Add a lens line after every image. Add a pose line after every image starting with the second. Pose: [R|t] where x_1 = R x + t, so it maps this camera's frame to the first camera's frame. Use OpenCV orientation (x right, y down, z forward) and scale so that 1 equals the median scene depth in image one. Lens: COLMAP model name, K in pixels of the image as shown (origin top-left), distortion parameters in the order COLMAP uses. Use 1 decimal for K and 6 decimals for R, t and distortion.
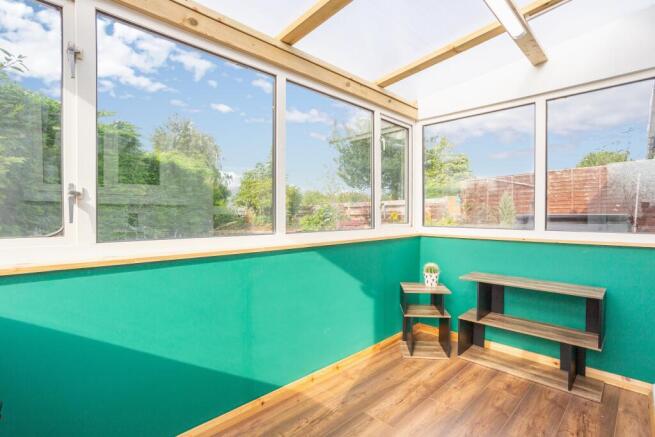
lens RADIAL K [[316.2, 0, 326.6], [0, 316.2, 218.5], [0, 0, 1]] dist [-0.039711, 0.011566]
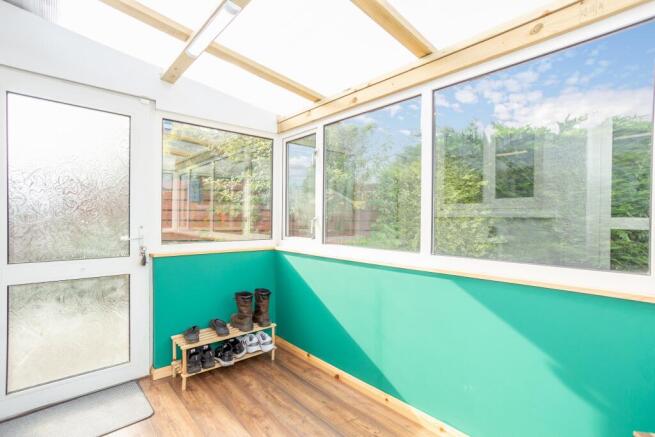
lens RADIAL K [[316.2, 0, 326.3], [0, 316.2, 218.6], [0, 0, 1]] dist [-0.039711, 0.011566]
pose [[-0.049812, 0.003969, -0.998751, 0.924723], [-0.011517, 0.999923, 0.004548, -0.066946], [0.998692, 0.011729, -0.049763, 0.821224]]
